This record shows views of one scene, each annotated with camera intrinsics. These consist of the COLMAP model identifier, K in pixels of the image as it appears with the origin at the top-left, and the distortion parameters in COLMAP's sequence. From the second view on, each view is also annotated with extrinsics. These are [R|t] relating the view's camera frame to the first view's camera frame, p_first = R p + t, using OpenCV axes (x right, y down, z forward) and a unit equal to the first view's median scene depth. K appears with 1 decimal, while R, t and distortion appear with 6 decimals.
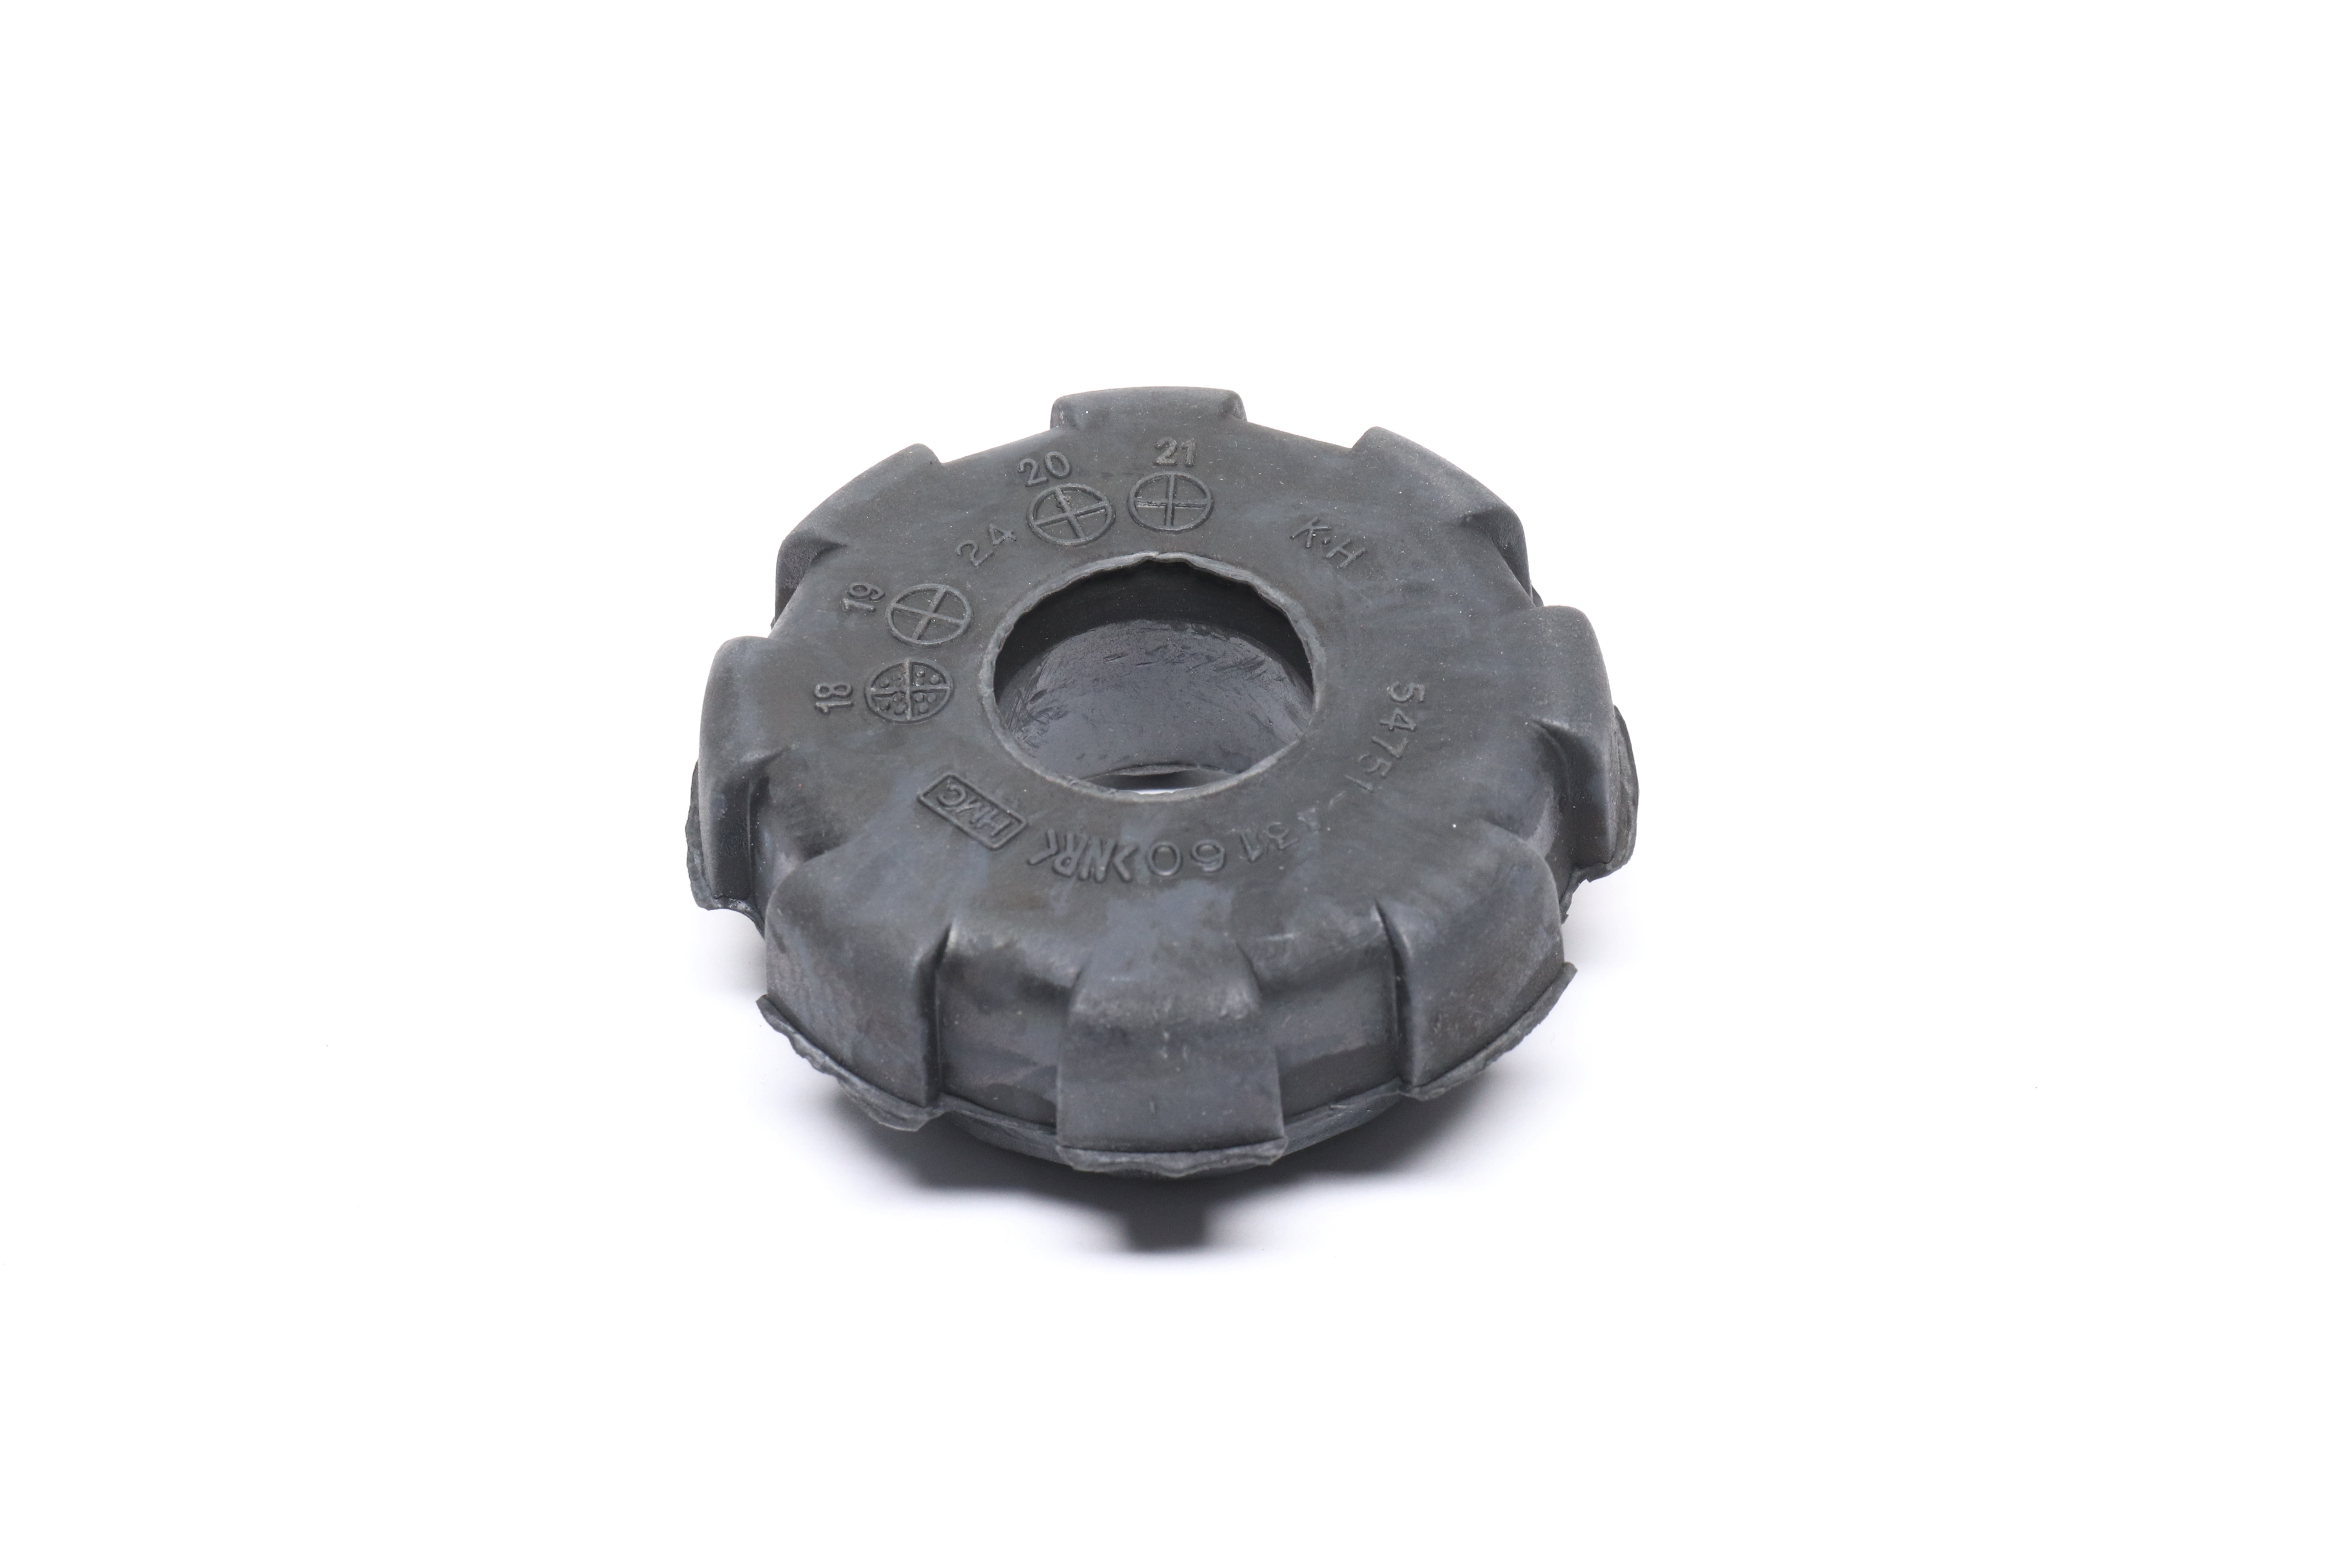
lens RADIAL K [[6165.5, 0, 1176.0], [0, 6165.5, 784.0], [0, 0, 1]] dist [-0.024521, 0.006260]
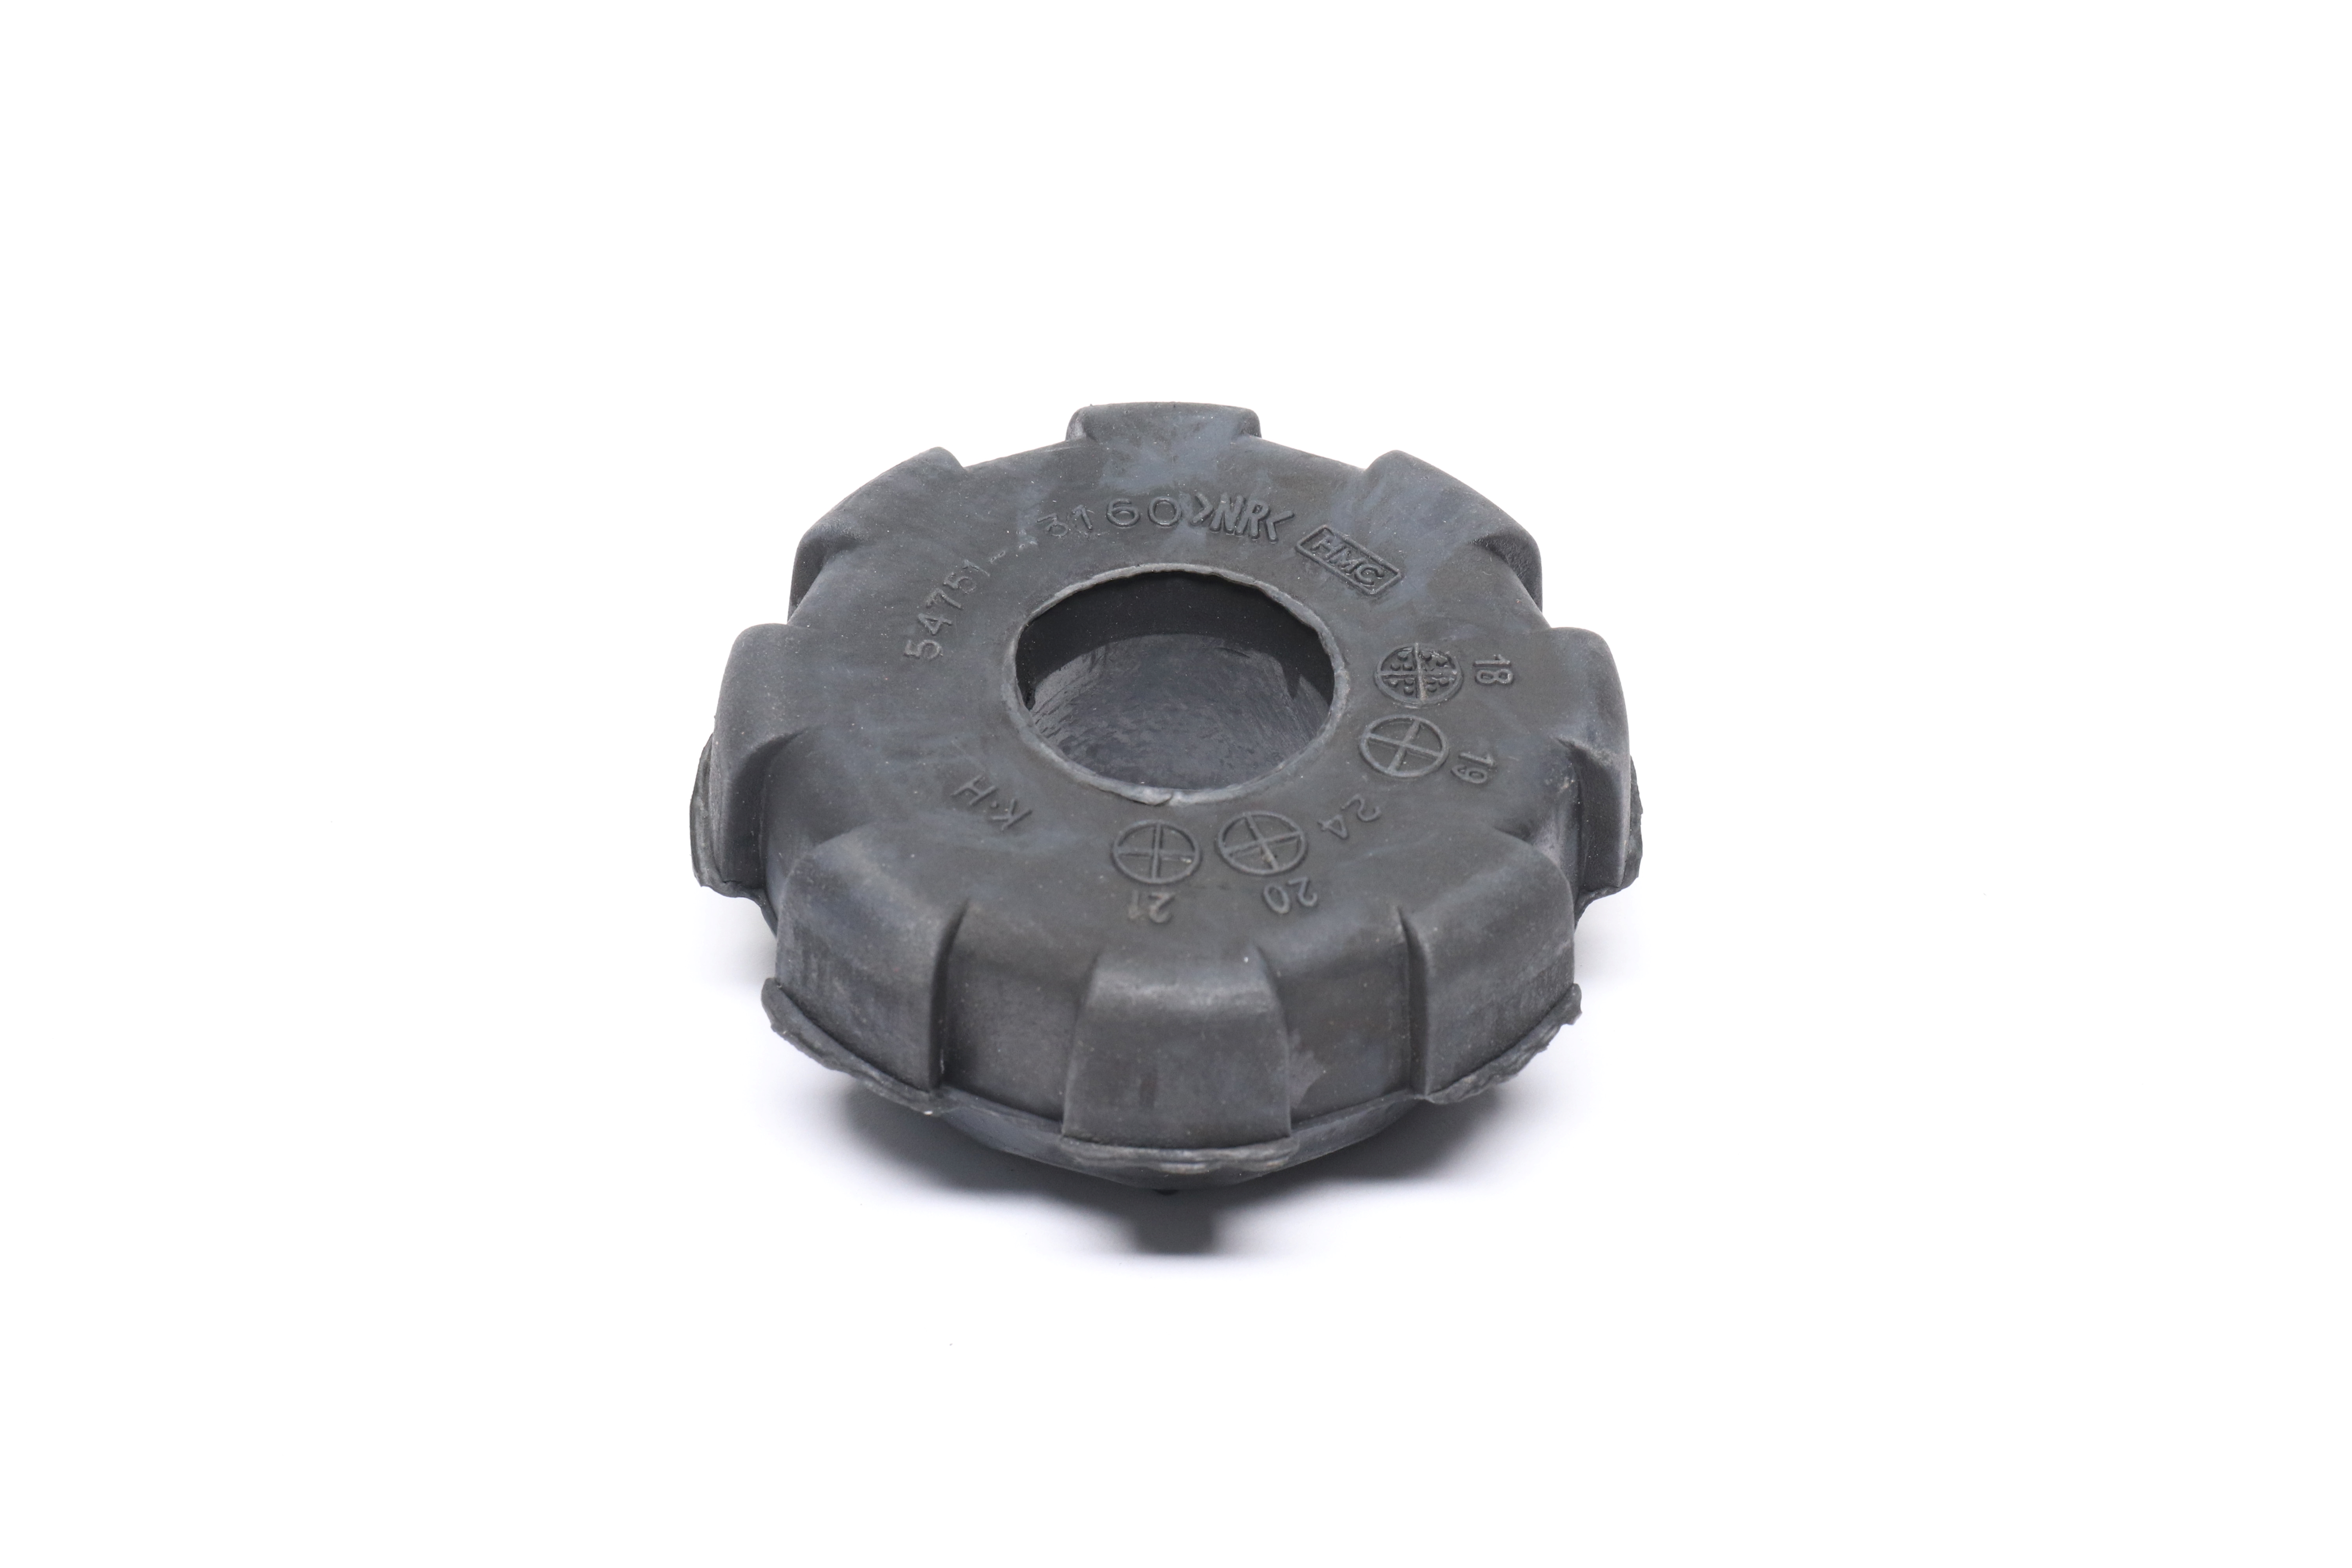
lens RADIAL K [[6165.5, 0, 1176.0], [0, 6165.5, 784.0], [0, 0, 1]] dist [-0.024521, 0.006260]
pose [[-0.999991, -0.001233, 0.004002, -0.008036], [0.004046, -0.037890, 0.999274, -1.033856], [-0.001081, 0.999281, 0.037895, 0.994383]]
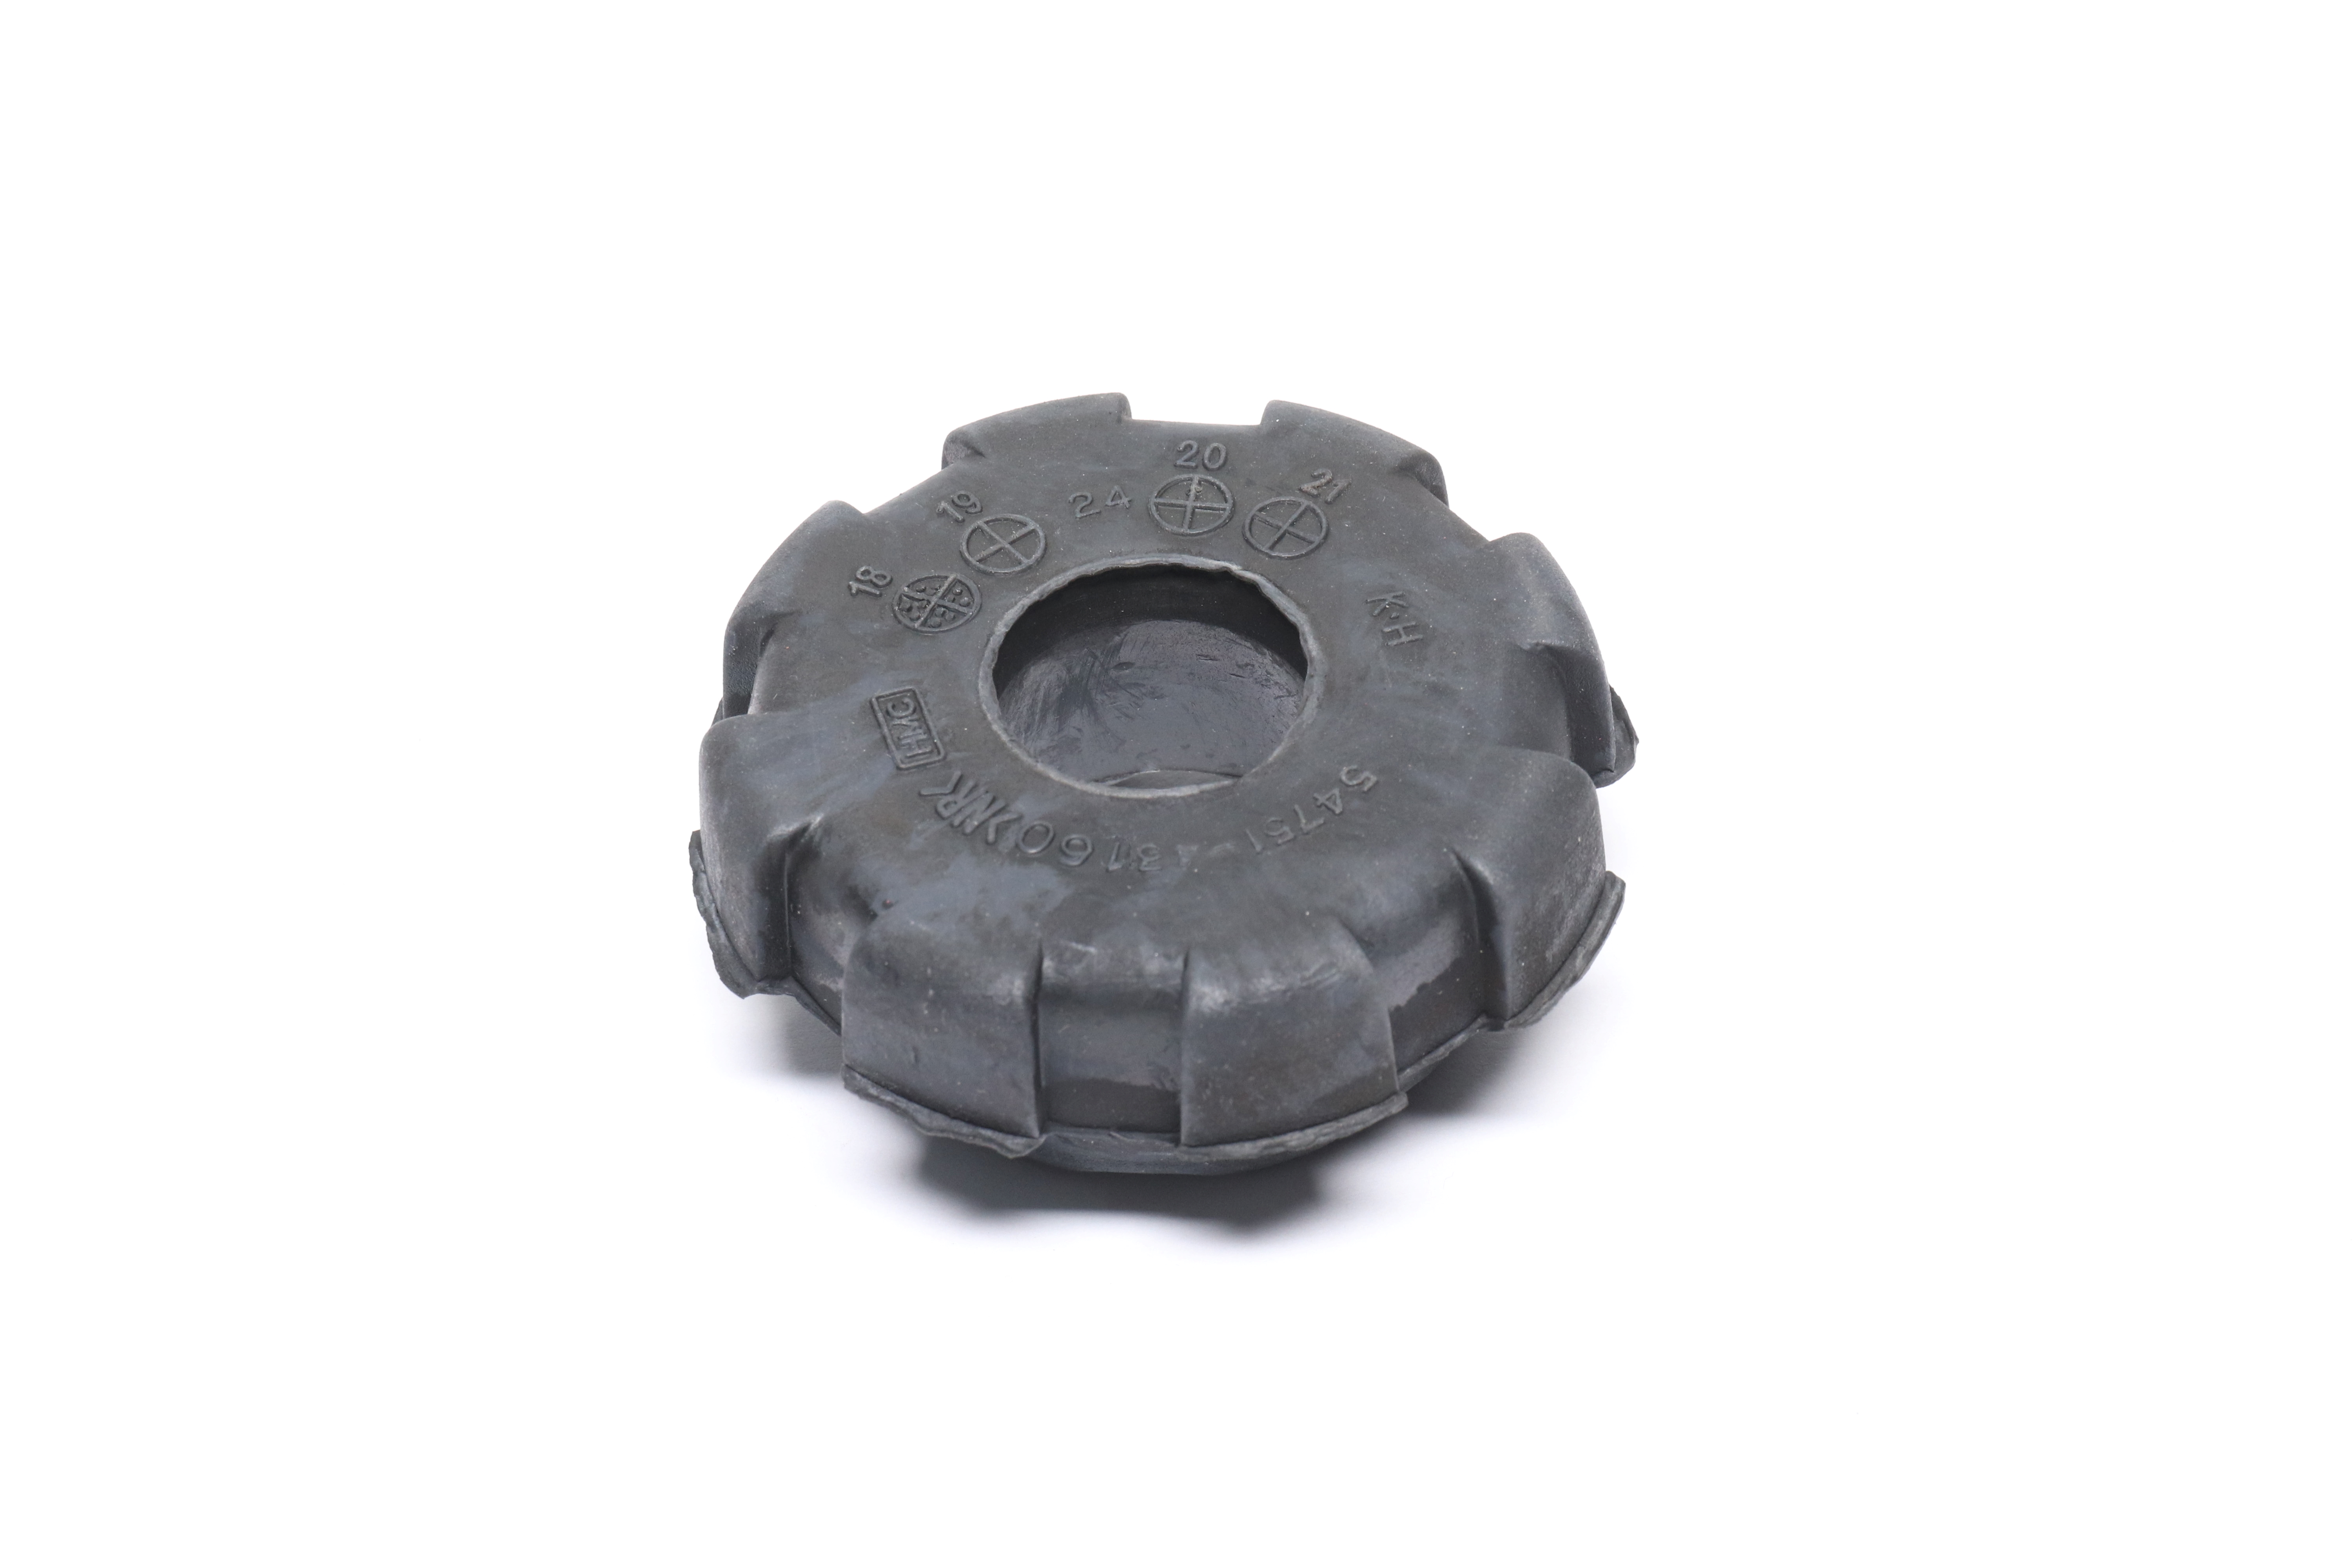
lens RADIAL K [[6165.5, 0, 1176.0], [0, 6165.5, 784.0], [0, 0, 1]] dist [-0.024521, 0.006260]
pose [[0.867734, 0.358661, -0.344093, 0.355968], [-0.357874, 0.931275, 0.068213, -0.071715], [0.344910, 0.063951, 0.936455, 0.066248]]
